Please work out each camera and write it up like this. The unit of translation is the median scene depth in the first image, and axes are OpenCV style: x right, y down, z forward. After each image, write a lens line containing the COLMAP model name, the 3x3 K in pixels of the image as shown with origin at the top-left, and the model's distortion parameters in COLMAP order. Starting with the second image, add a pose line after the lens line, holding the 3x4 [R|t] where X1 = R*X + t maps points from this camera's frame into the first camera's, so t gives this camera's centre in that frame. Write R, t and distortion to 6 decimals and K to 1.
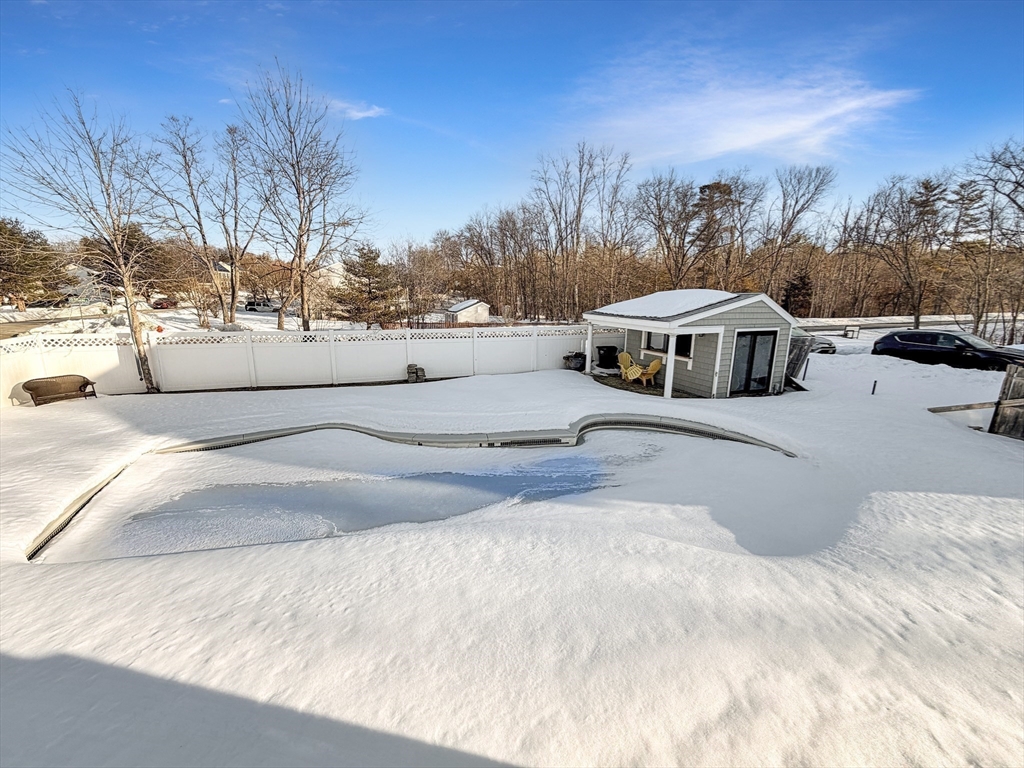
lens RADIAL K [[406.6, 0, 513.0], [0, 406.6, 392.6], [0, 0, 1]] dist [0.000844, -0.000074]
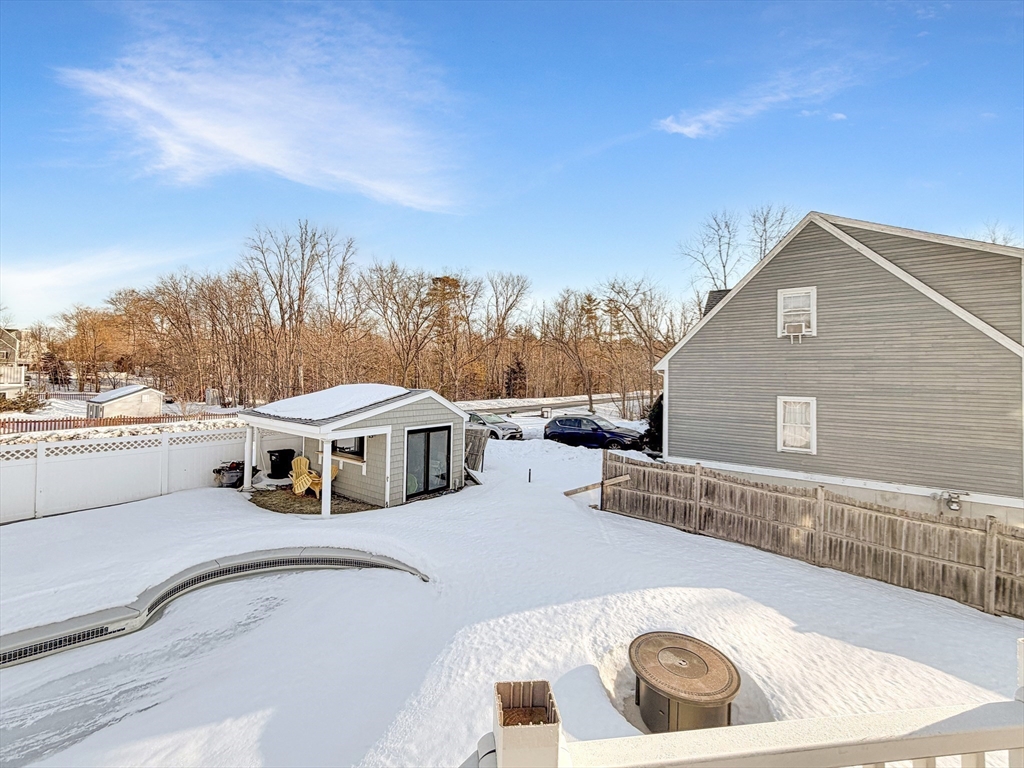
lens RADIAL K [[437.3, 0, 509.0], [0, 437.3, 381.1], [0, 0, 1]] dist [0.002115, 0.000194]
pose [[0.849646, -0.002259, 0.527349, 0.201108], [0.117764, 0.975551, -0.185558, -0.041639], [-0.514037, 0.219761, 0.829139, 0.011835]]
